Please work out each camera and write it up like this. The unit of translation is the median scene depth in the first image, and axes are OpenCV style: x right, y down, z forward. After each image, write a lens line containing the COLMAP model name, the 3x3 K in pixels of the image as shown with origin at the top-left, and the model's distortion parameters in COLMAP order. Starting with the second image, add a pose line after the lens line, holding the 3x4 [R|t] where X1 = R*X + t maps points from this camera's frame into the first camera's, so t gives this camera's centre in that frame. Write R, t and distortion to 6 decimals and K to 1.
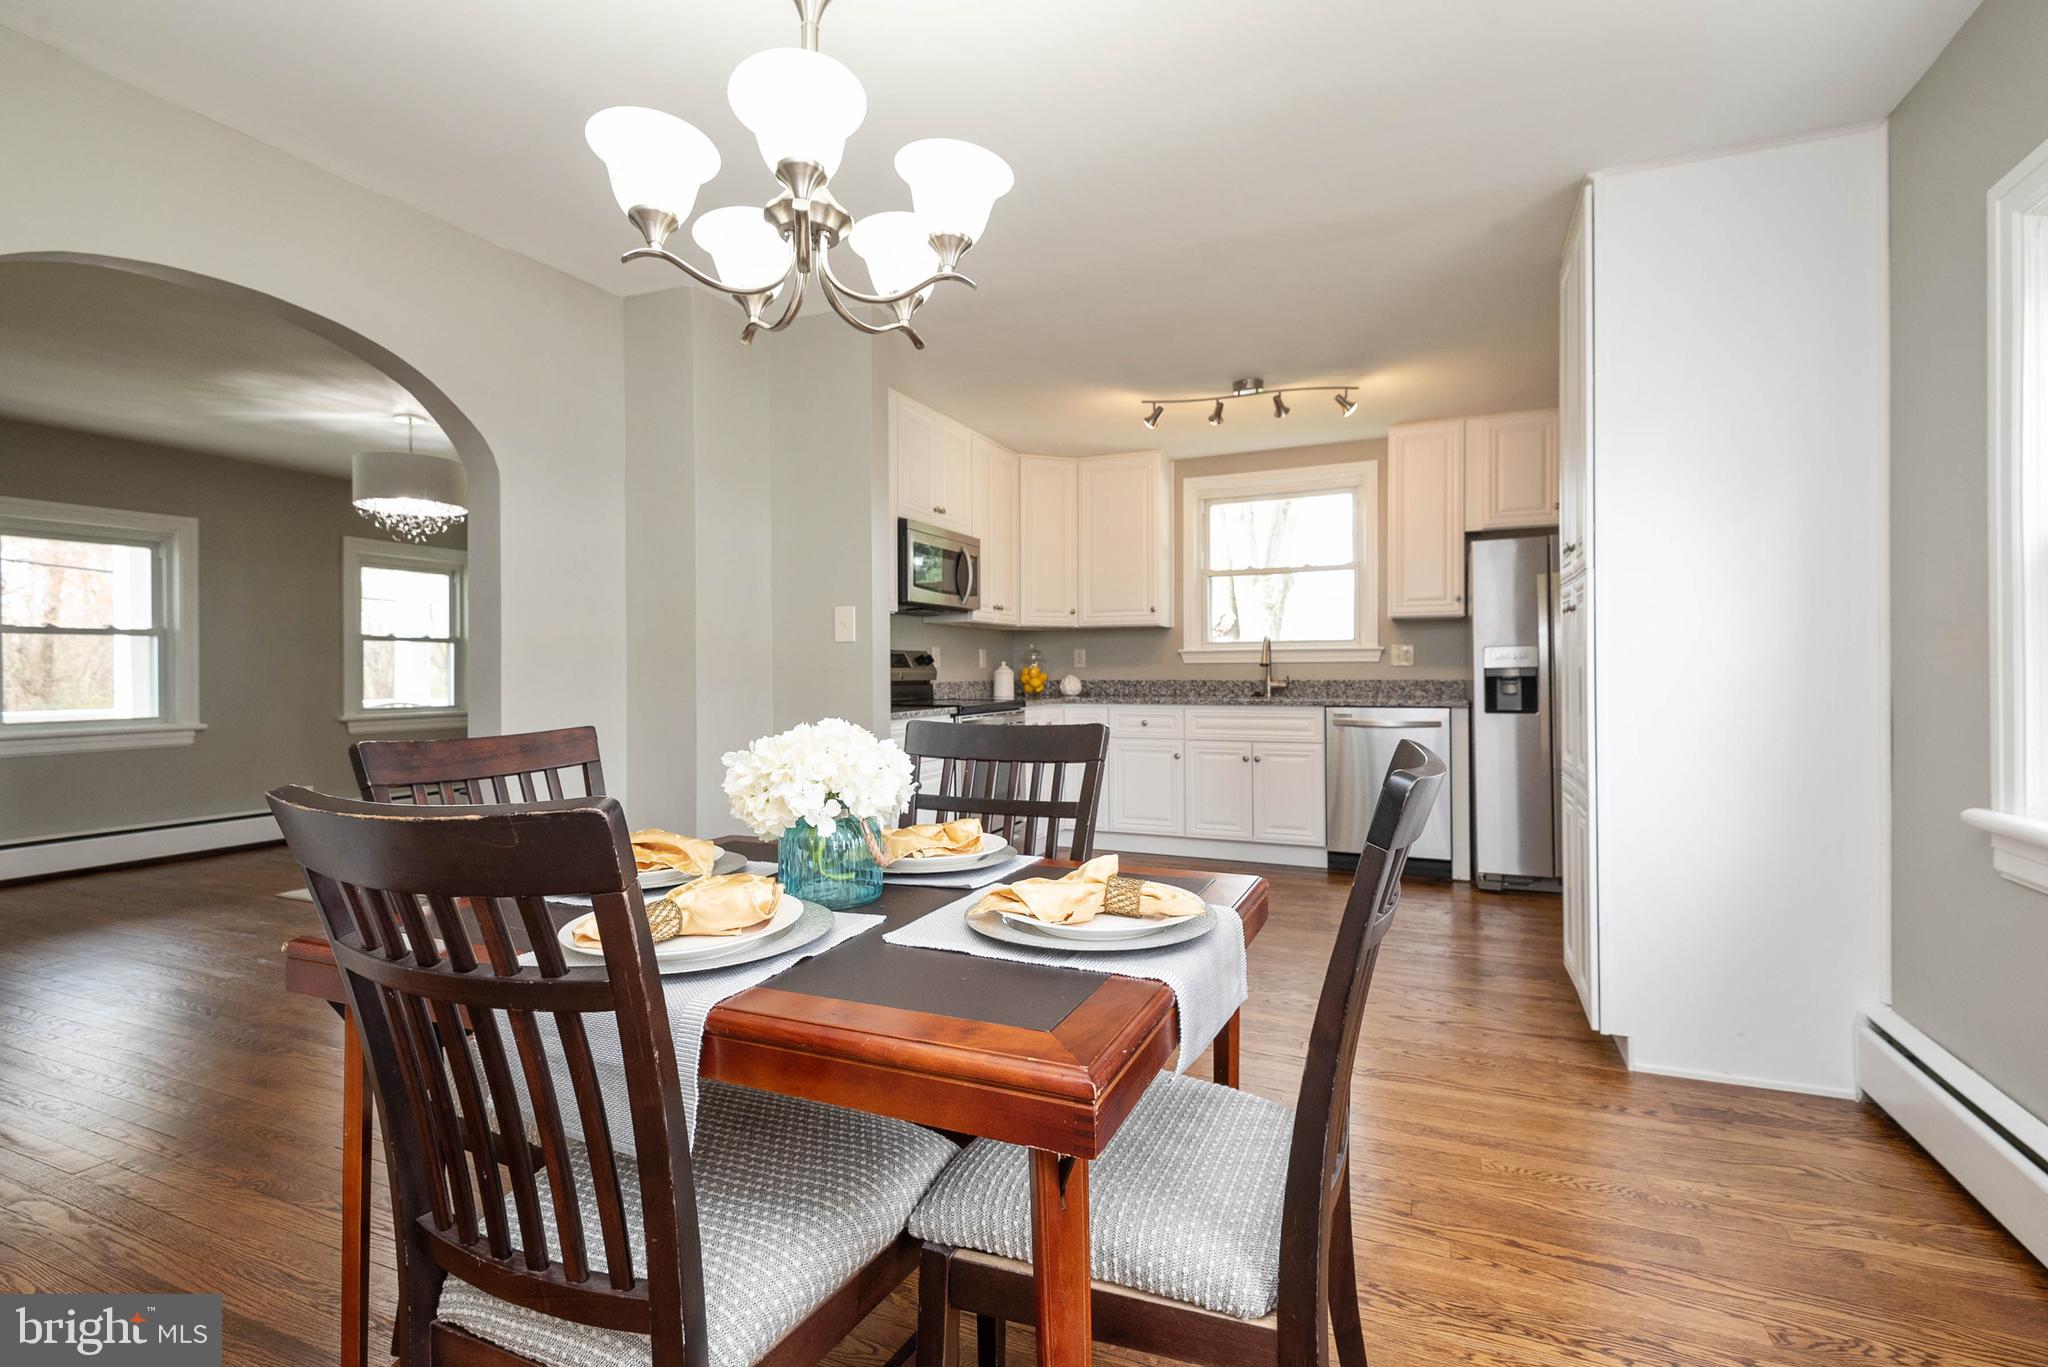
lens RADIAL K [[937.0, 0, 1035.7], [0, 937.0, 676.6], [0, 0, 1]] dist [0.043740, -0.021449]
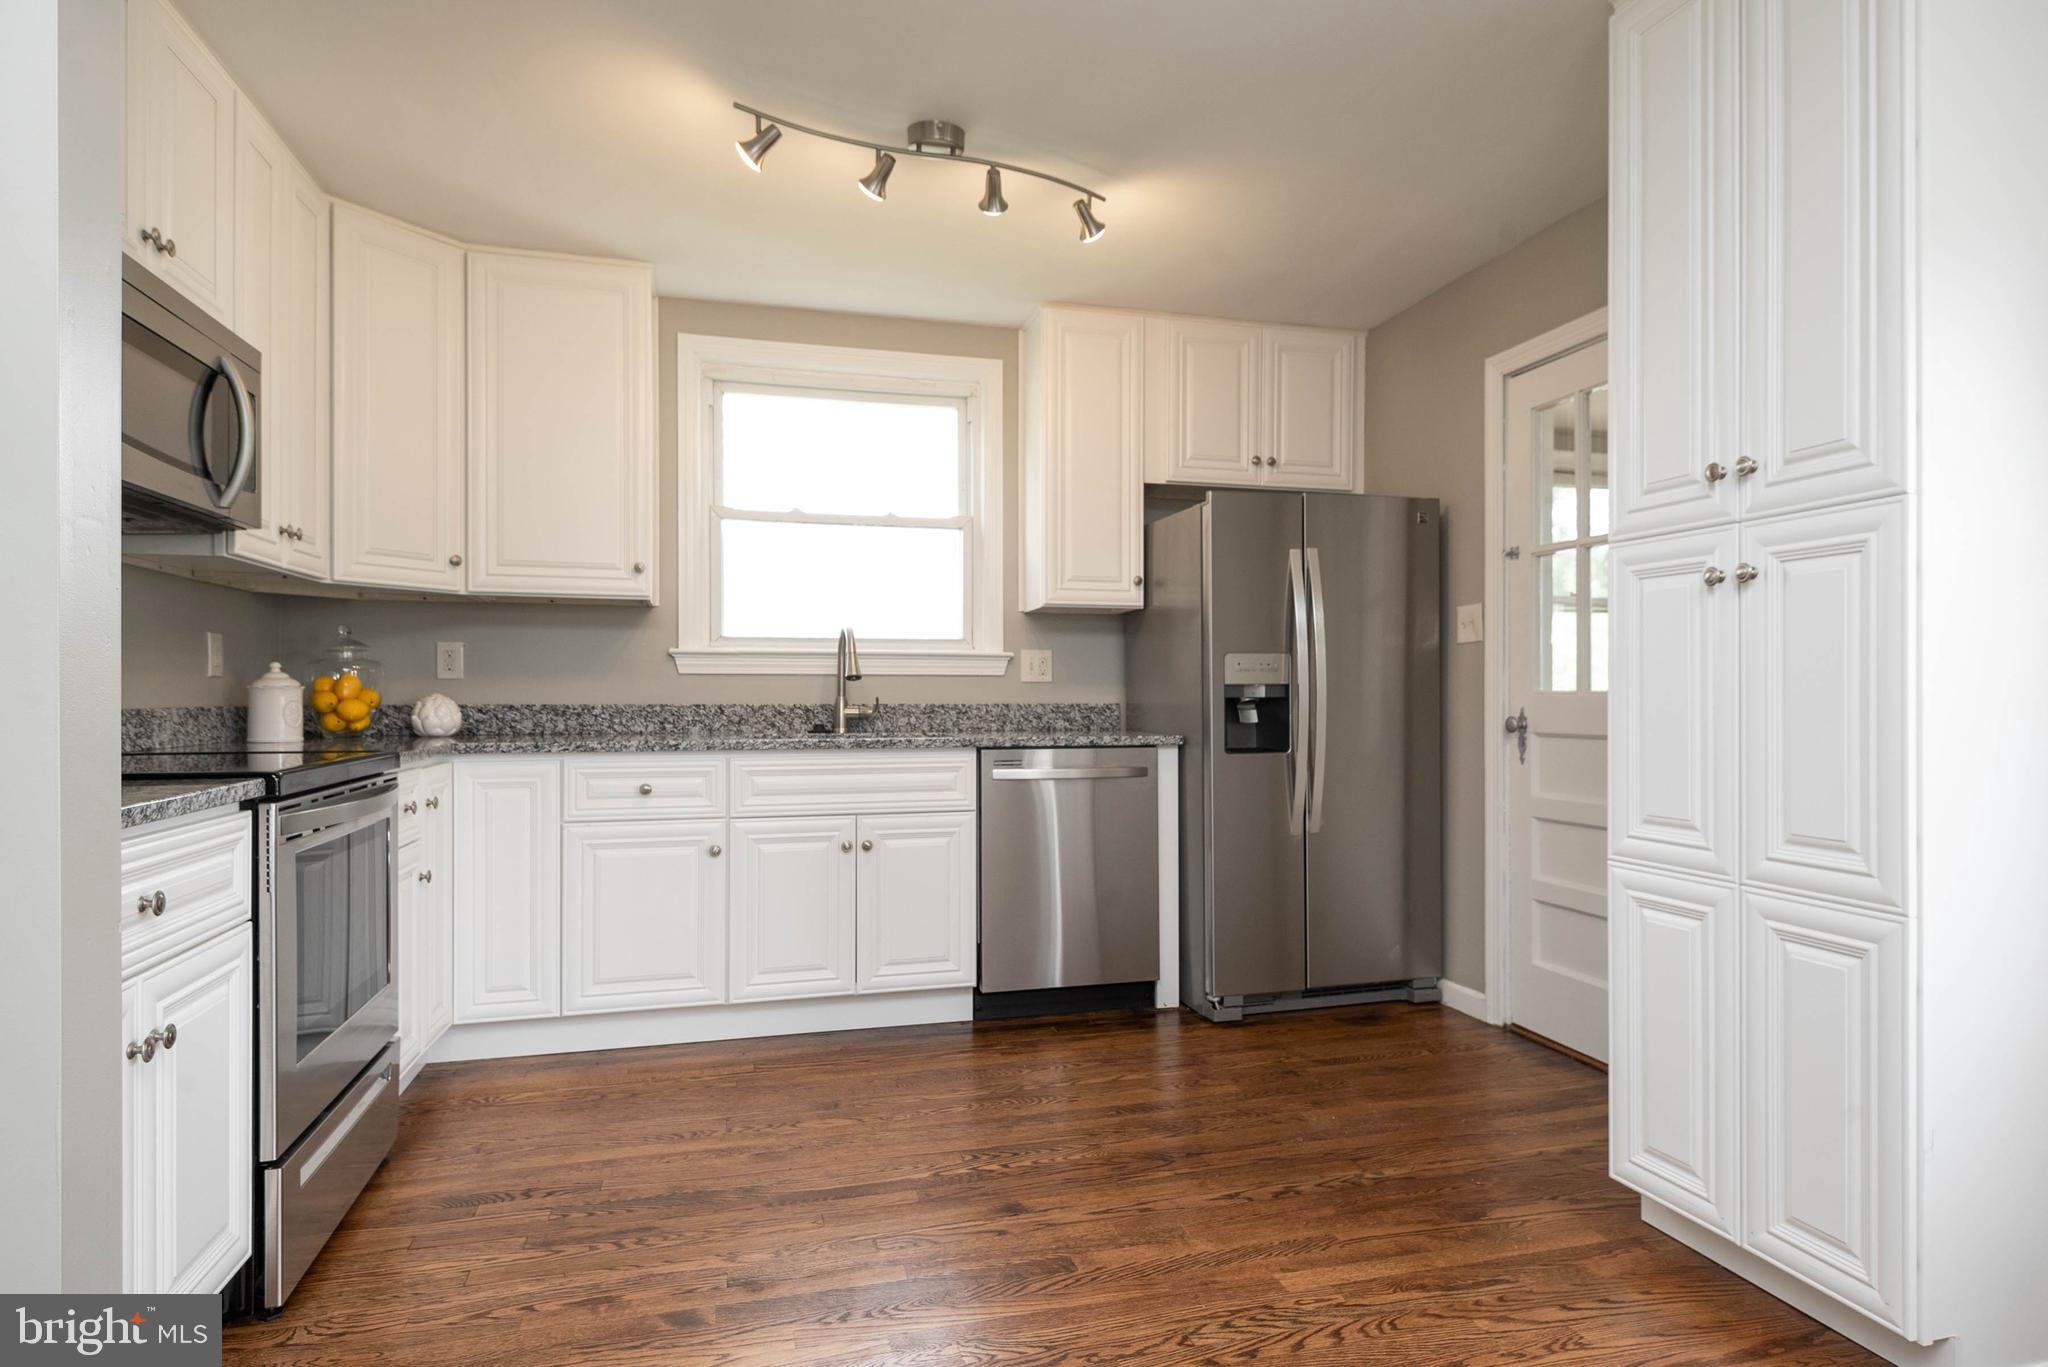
lens RADIAL K [[1137.5, 0, 1040.0], [0, 1137.5, 693.5], [0, 0, 1]] dist [0.005338, -0.000024]
pose [[0.775113, 0.005548, 0.631799, -0.102283], [-0.000897, 0.999970, -0.007681, 0.002491], [-0.631822, 0.005387, 0.775095, 0.385580]]
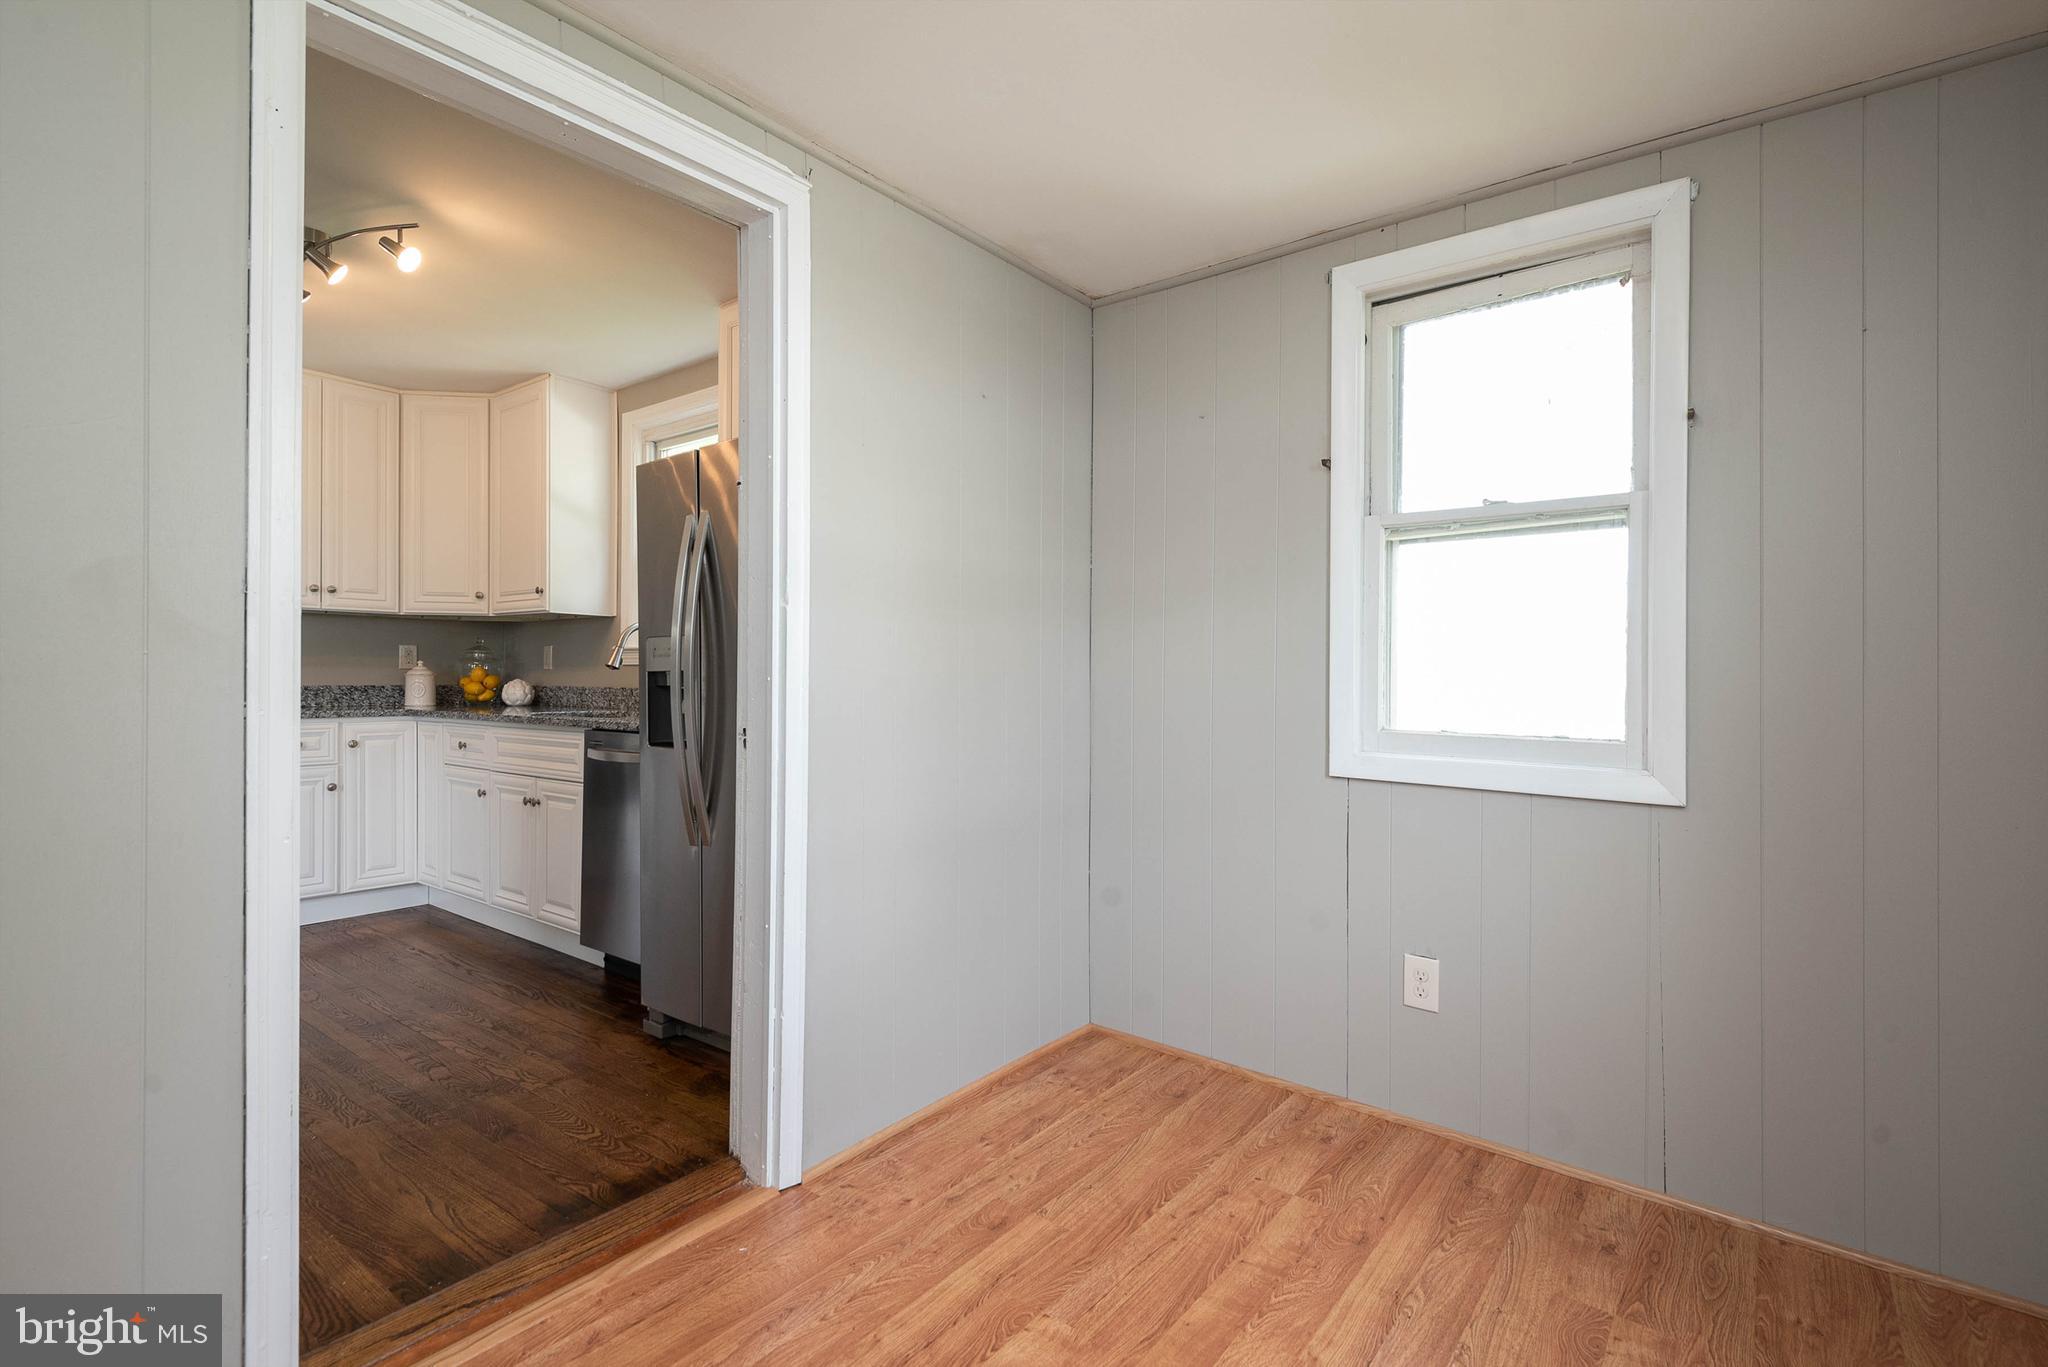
lens RADIAL K [[940.2, 0, 1027.8], [0, 940.2, 680.3], [0, 0, 1]] dist [0.045134, -0.022246]
pose [[0.968129, 0.011217, -0.250200, 0.710637], [-0.012195, 0.999923, -0.002358, -0.004251], [0.250155, 0.005334, 0.968191, 0.385866]]
